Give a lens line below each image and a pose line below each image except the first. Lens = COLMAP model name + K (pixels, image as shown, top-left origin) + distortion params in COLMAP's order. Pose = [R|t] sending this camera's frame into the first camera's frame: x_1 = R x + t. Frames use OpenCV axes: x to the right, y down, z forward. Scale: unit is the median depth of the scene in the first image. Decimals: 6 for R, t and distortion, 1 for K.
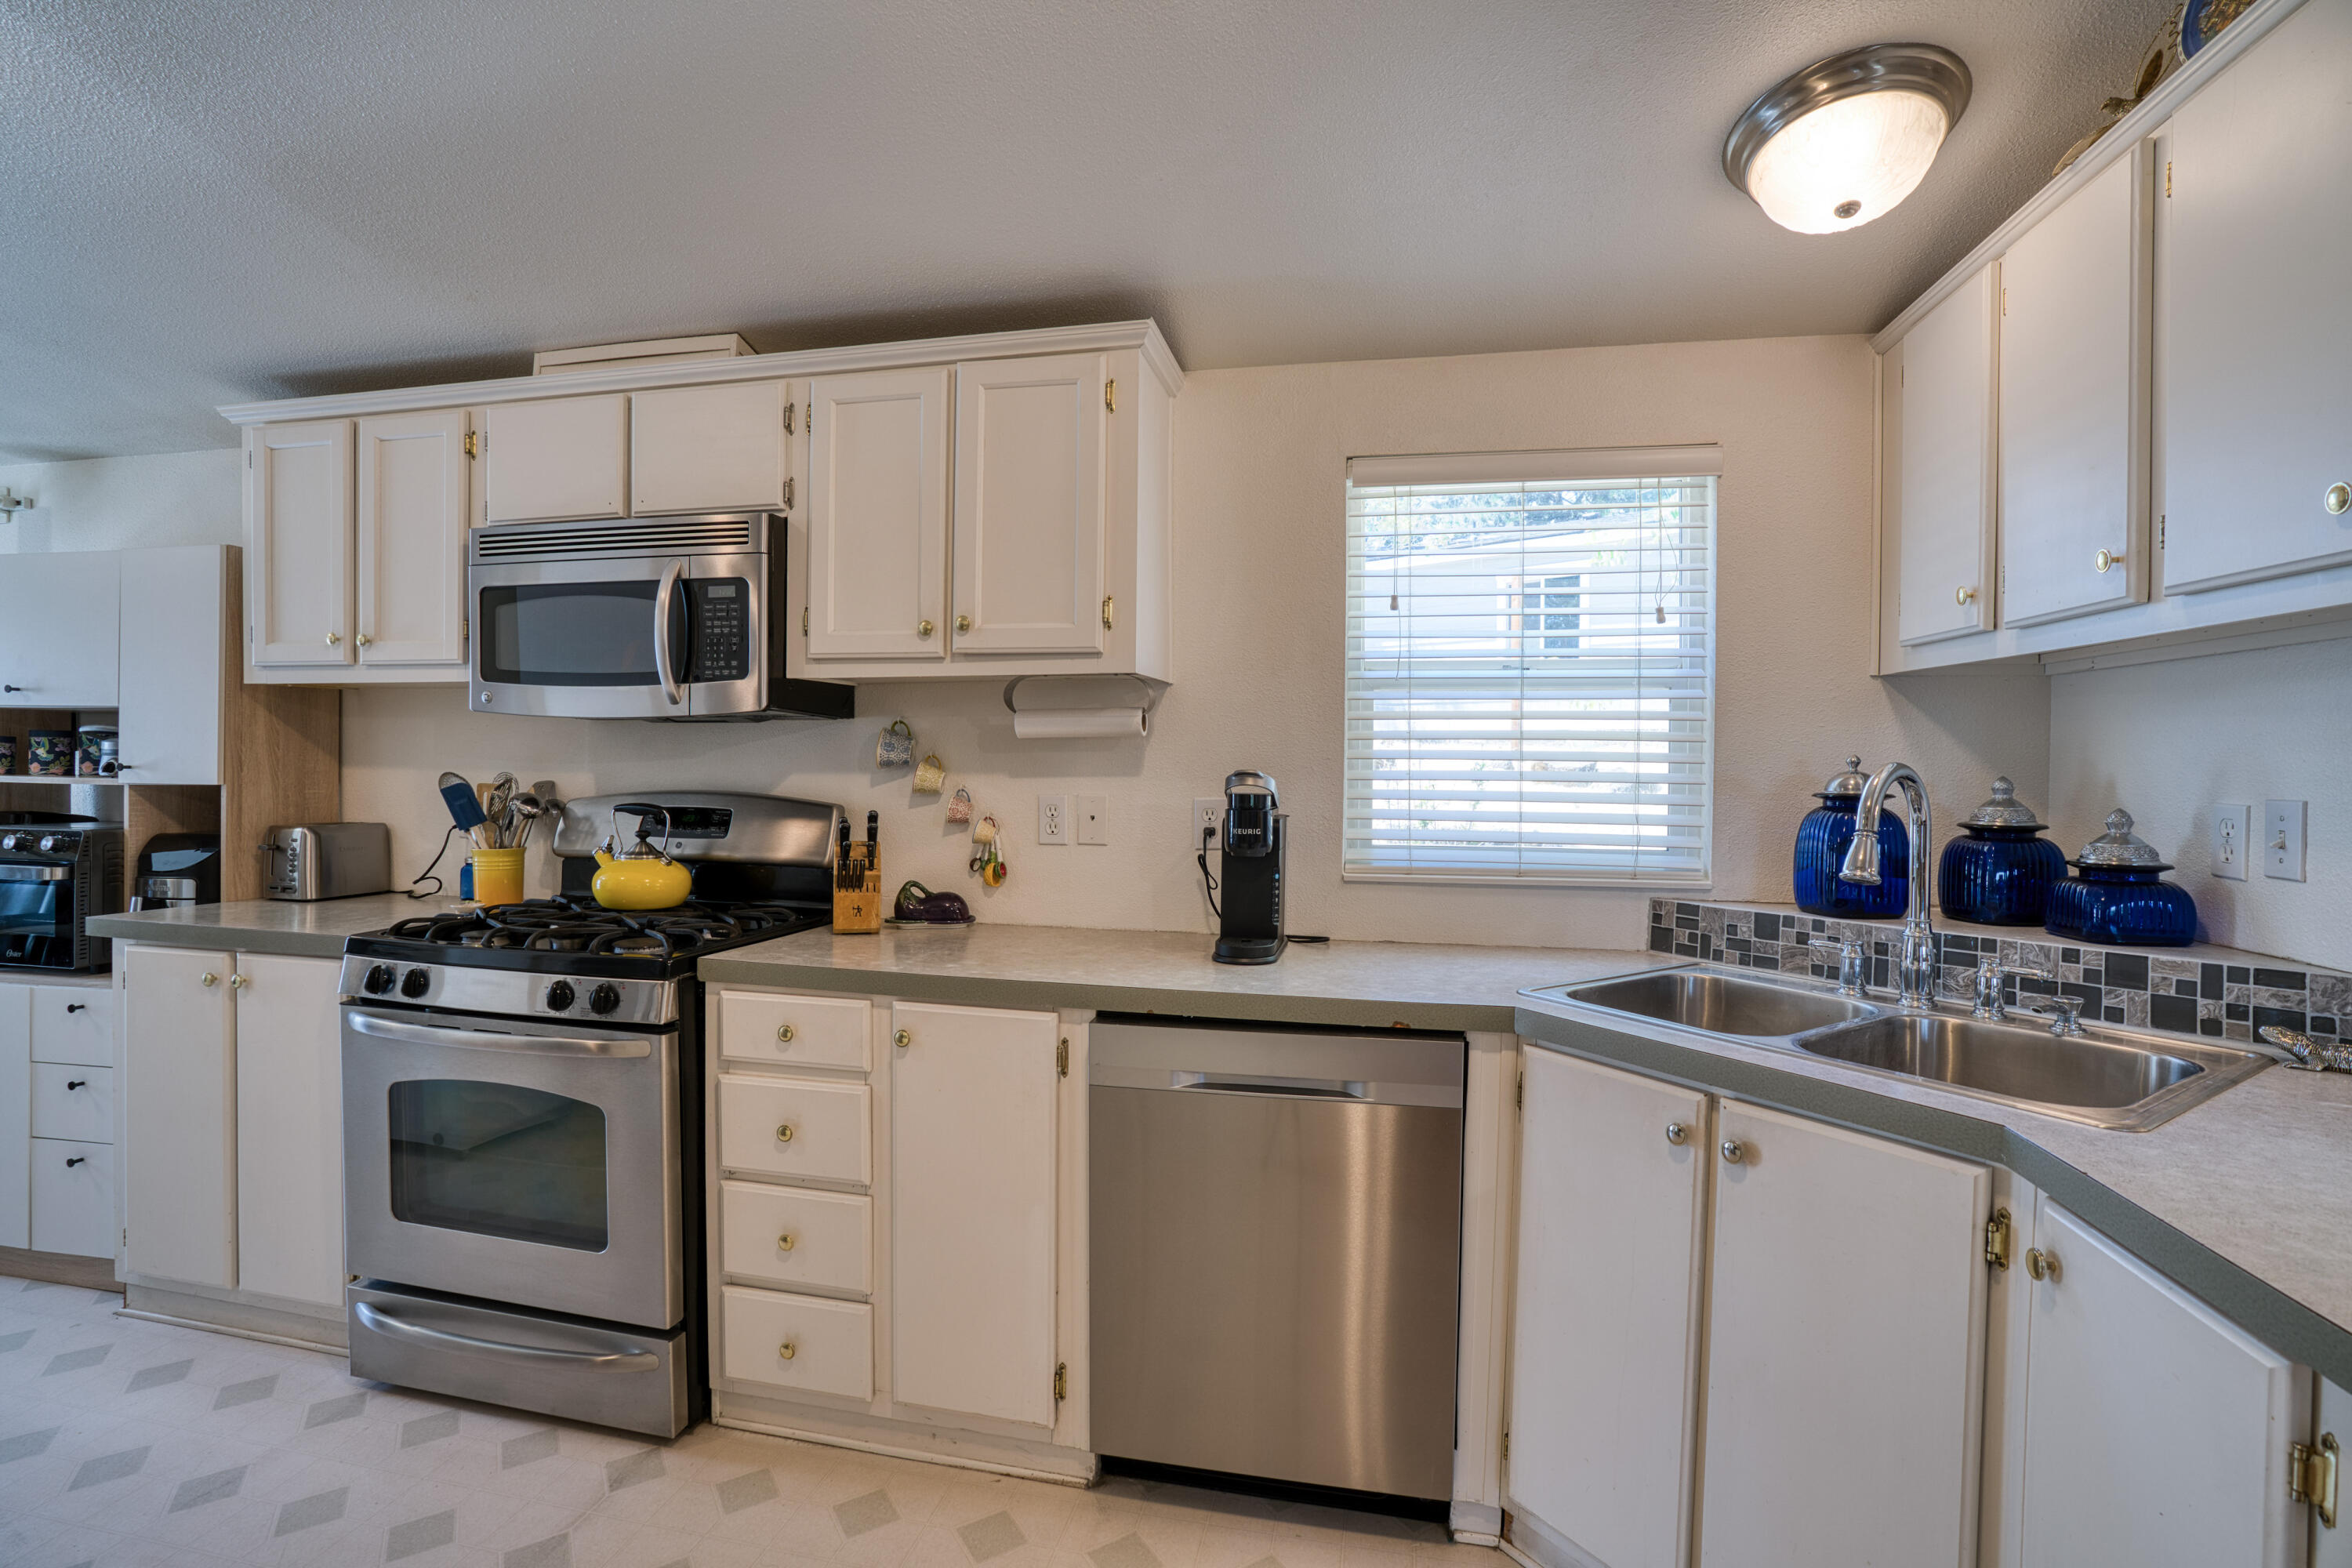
lens RADIAL K [[1085.9, 0, 1170.7], [0, 1085.9, 778.5], [0, 0, 1]] dist [-0.054774, 0.010861]
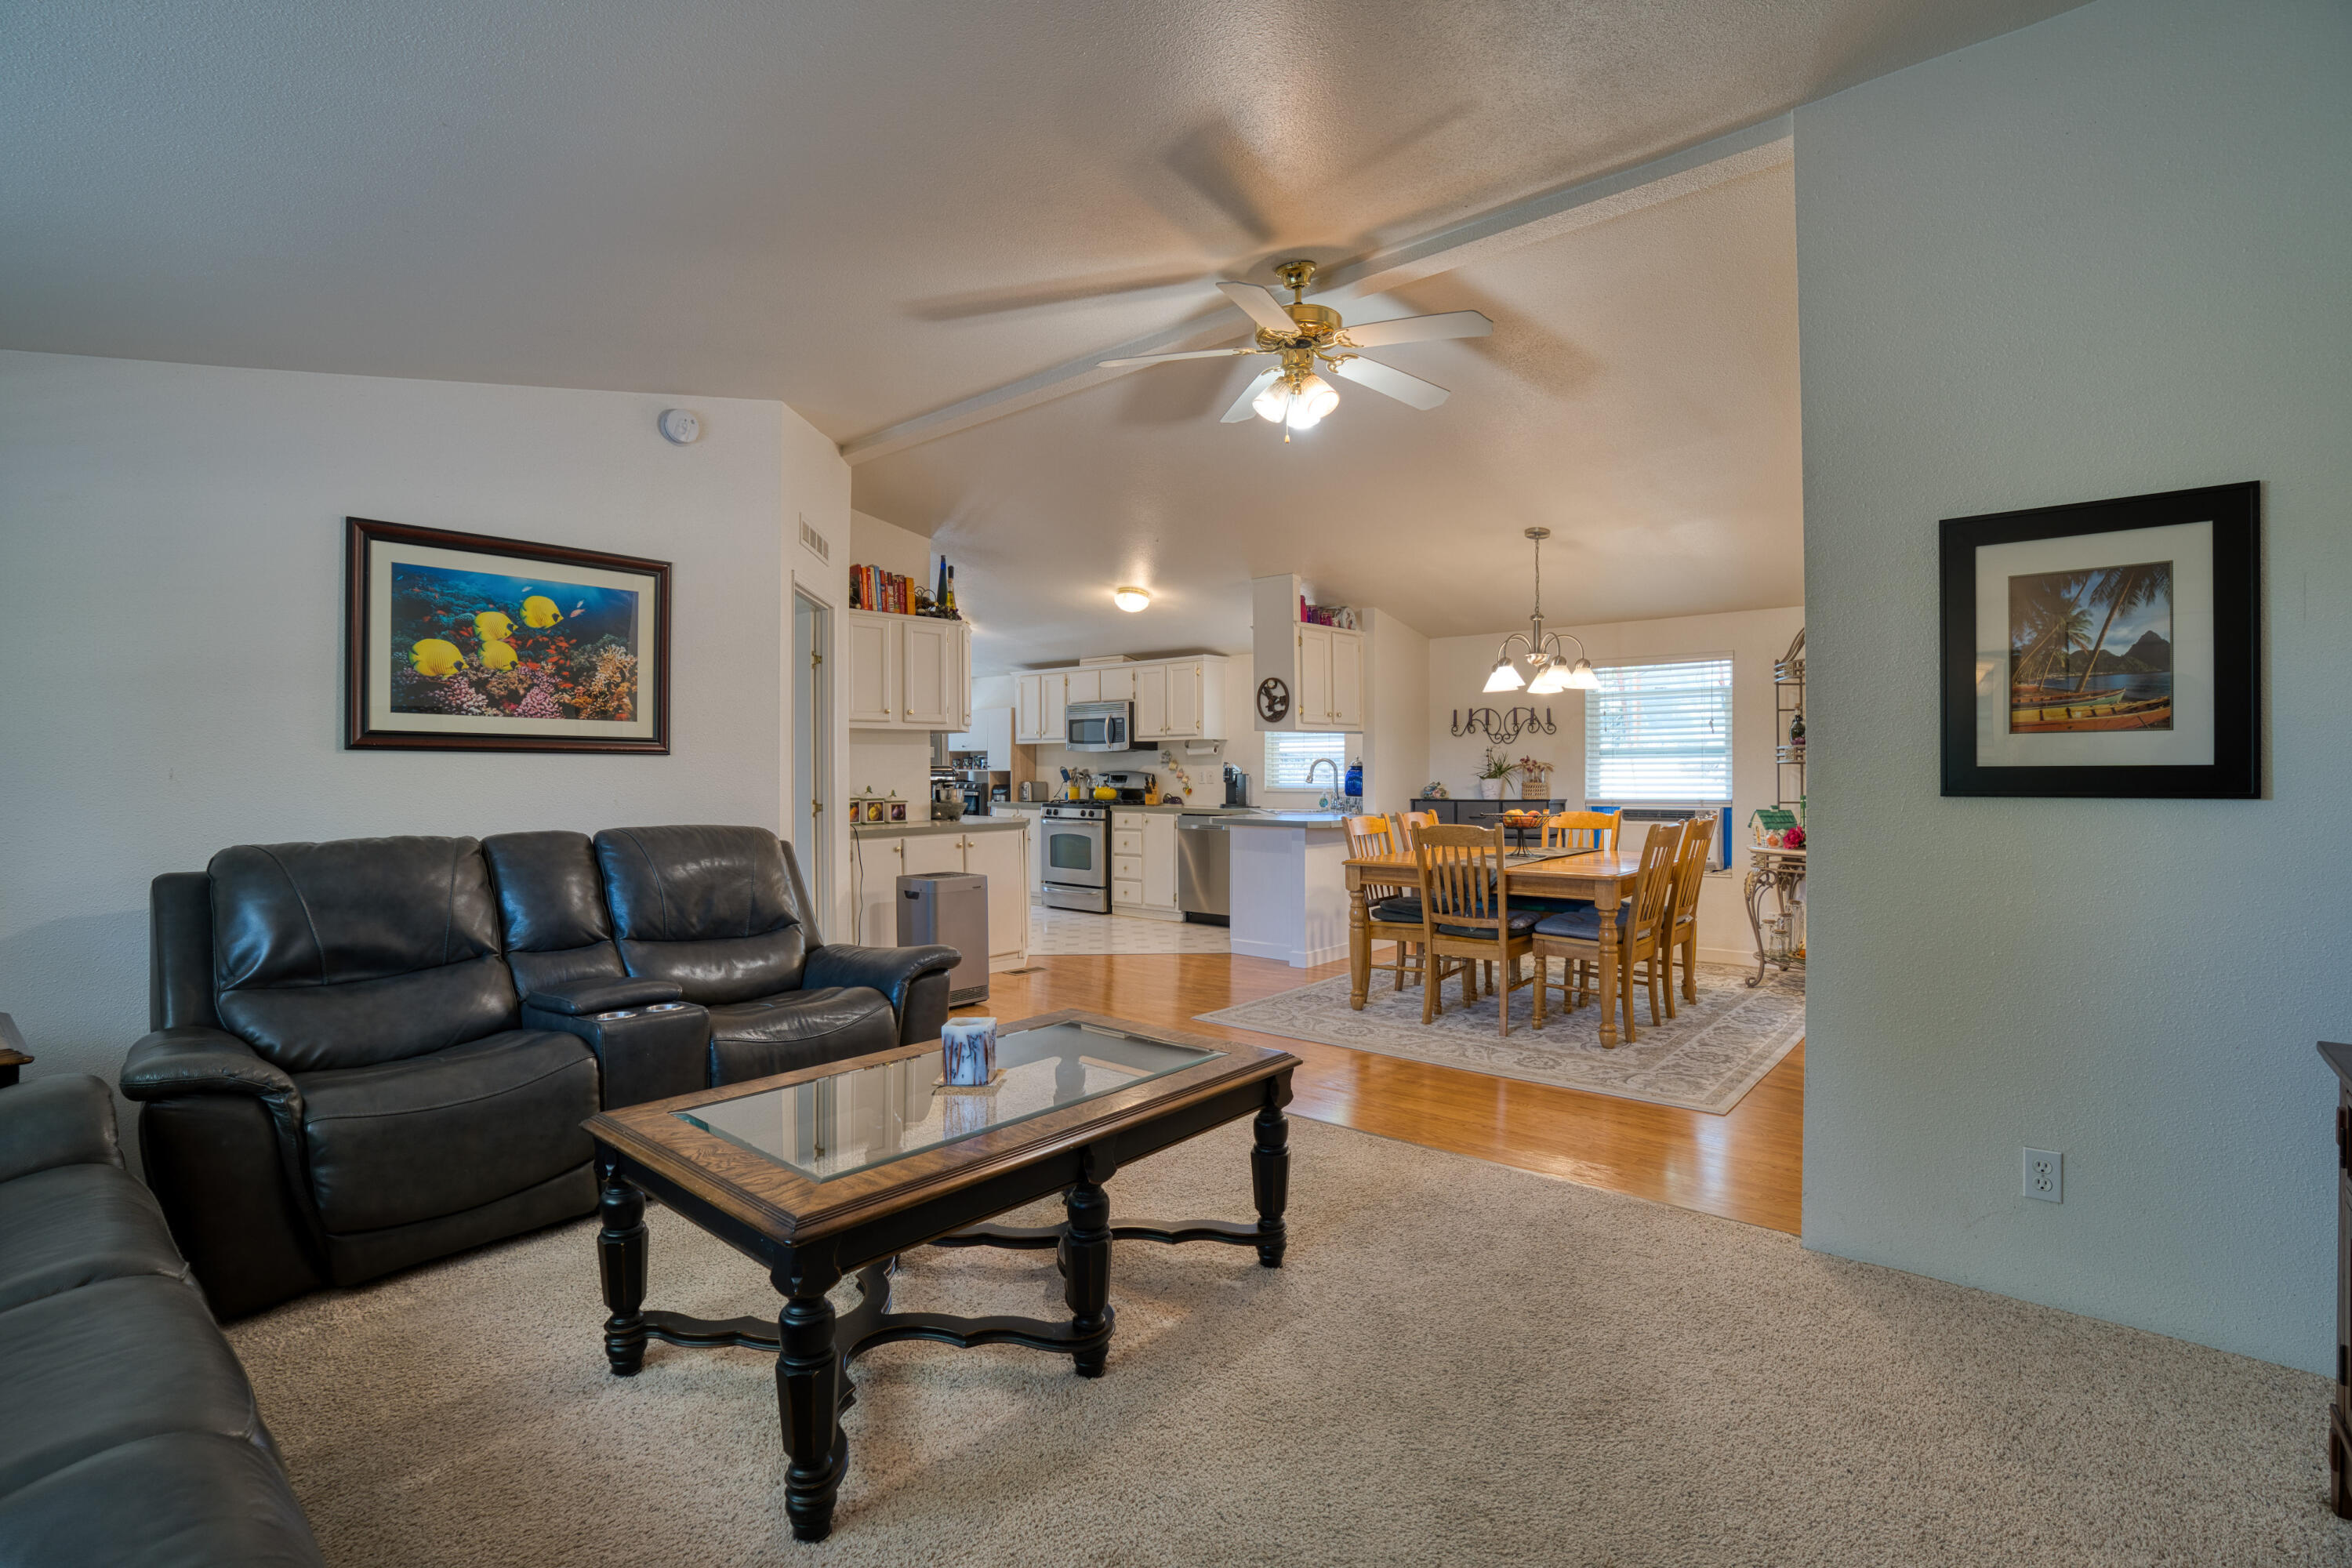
lens RADIAL K [[1085.9, 0, 1176.3], [0, 1085.9, 779.9], [0, 0, 1]] dist [-0.054774, 0.010861]
pose [[0.882271, -0.006586, -0.470696, 1.734842], [0.002526, 0.999954, -0.009256, 0.091825], [0.470735, 0.006978, 0.882247, -2.571054]]
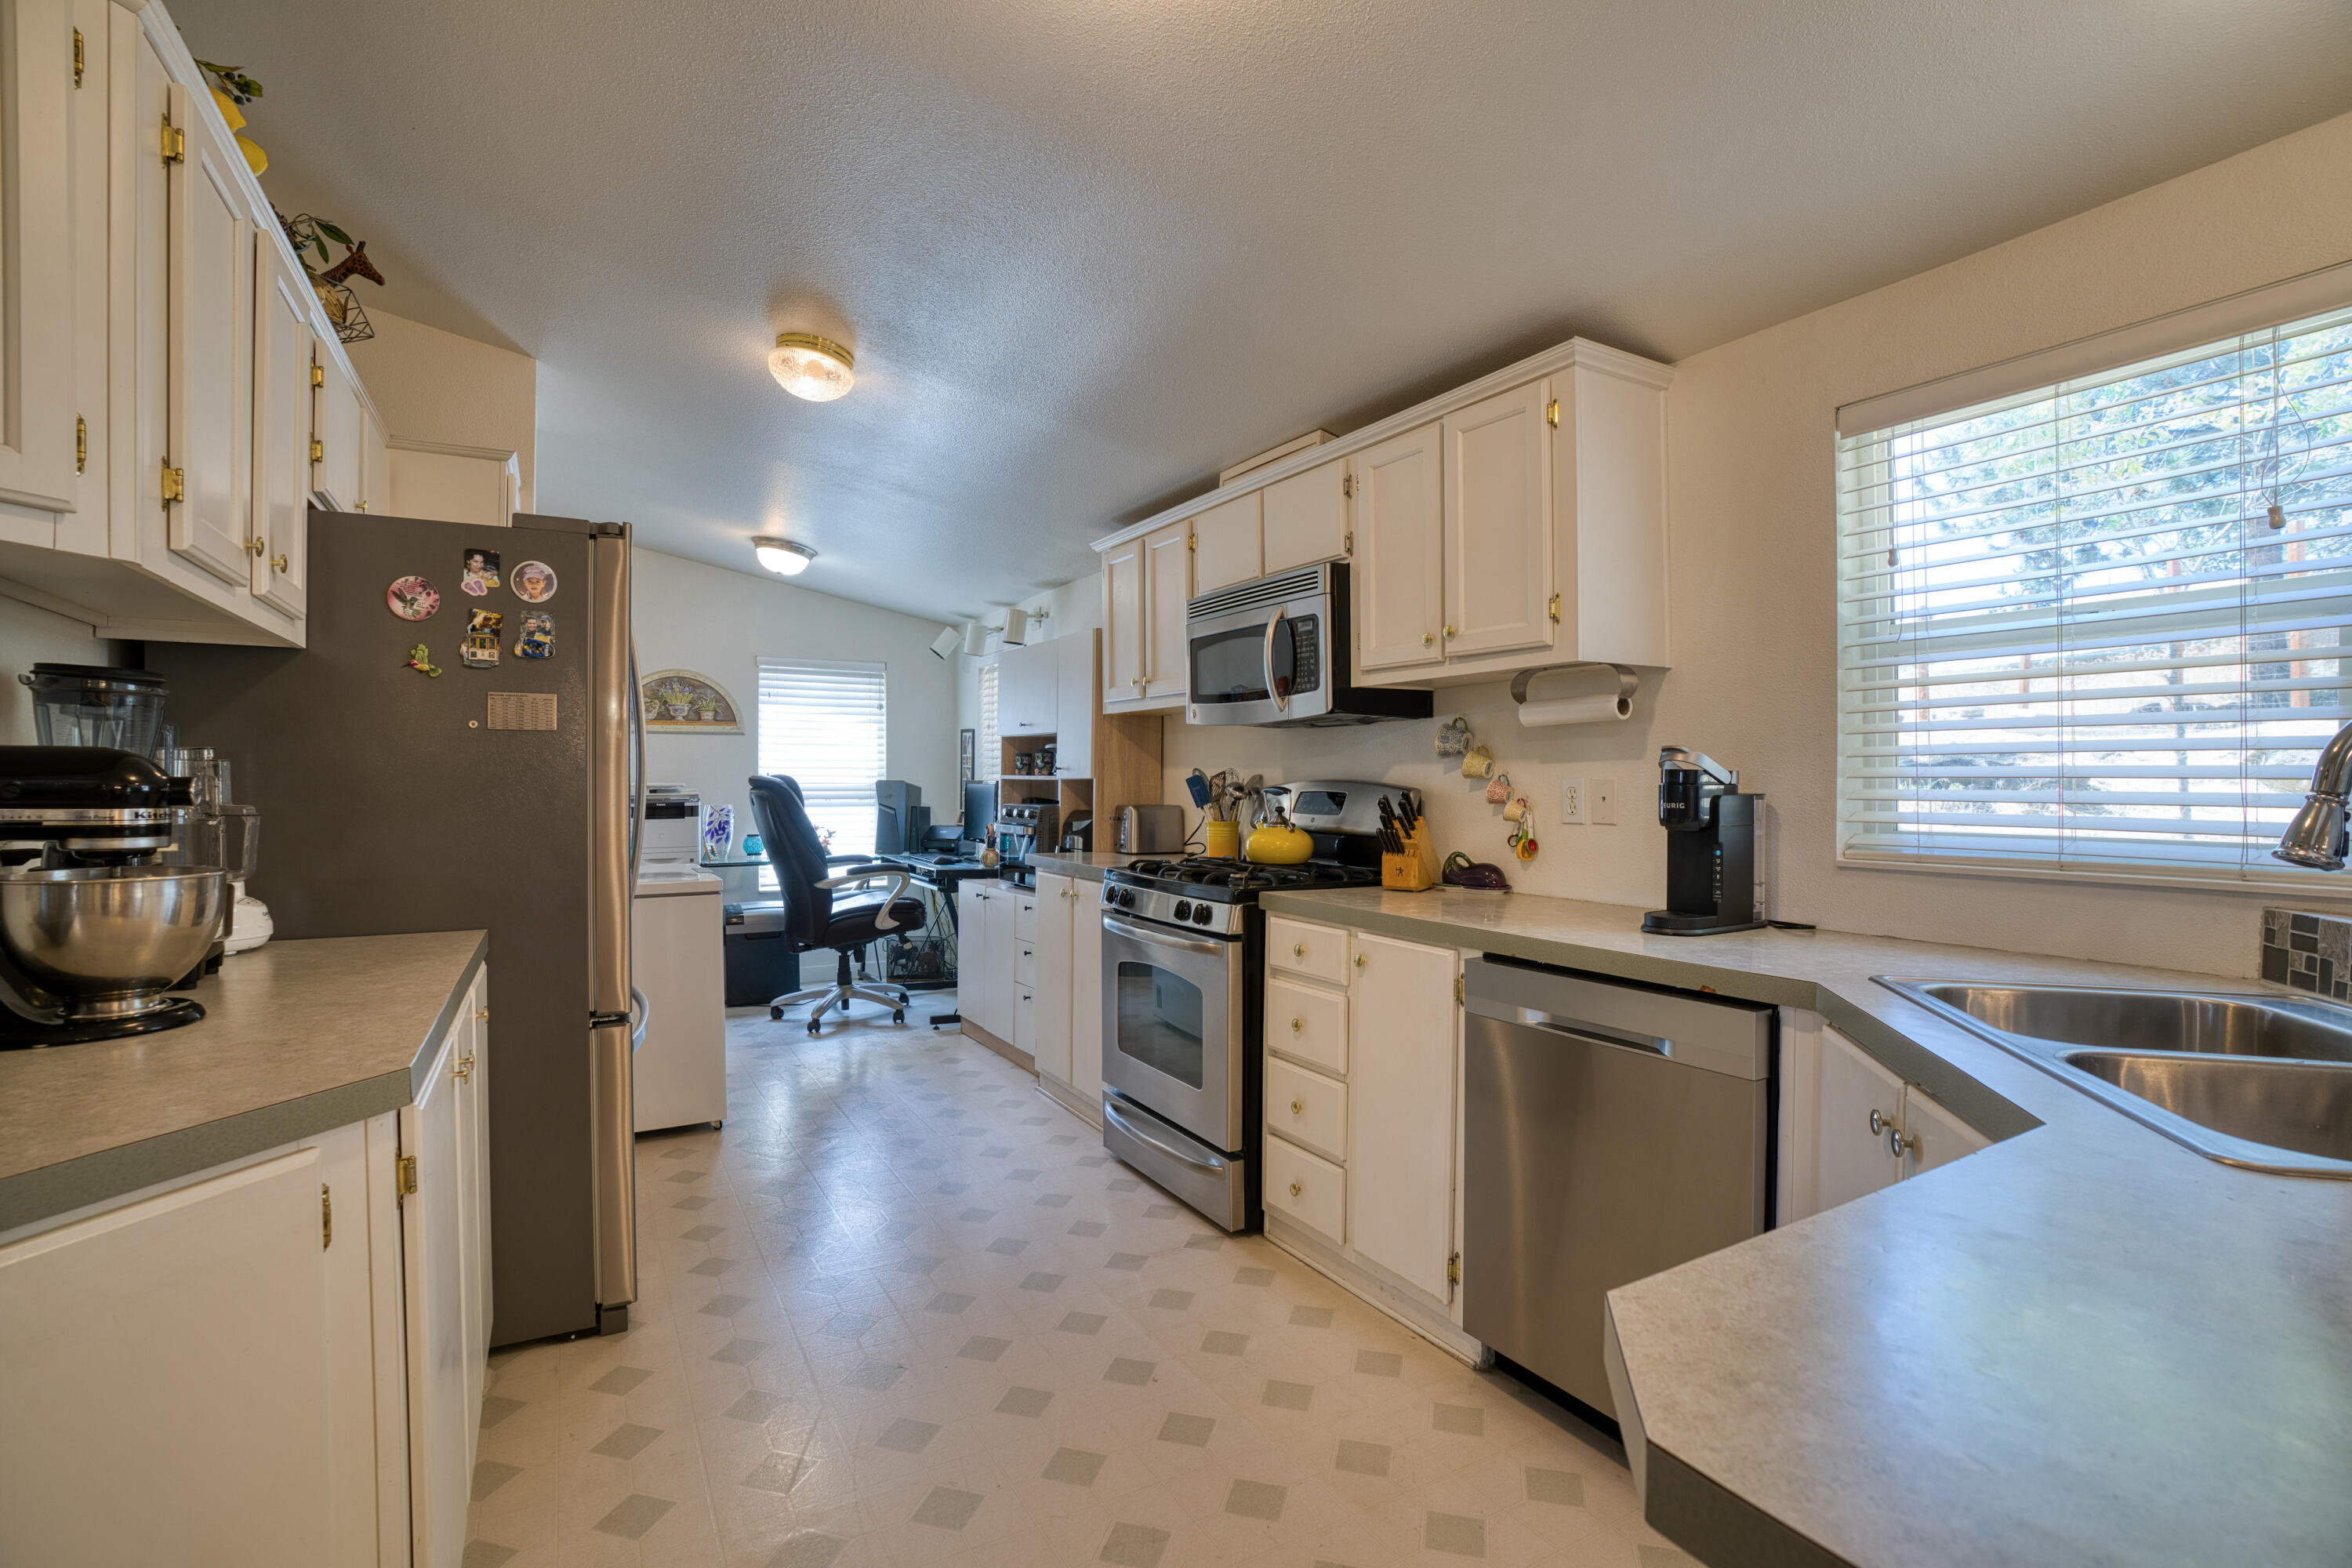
lens RADIAL K [[1085.9, 0, 1155.2], [0, 1085.9, 776.5], [0, 0, 1]] dist [-0.054774, 0.010861]
pose [[0.659326, -0.009865, -0.751792, 0.472826], [-0.006670, 0.999798, -0.018970, 0.040558], [0.751827, 0.017522, 0.659127, -0.027980]]
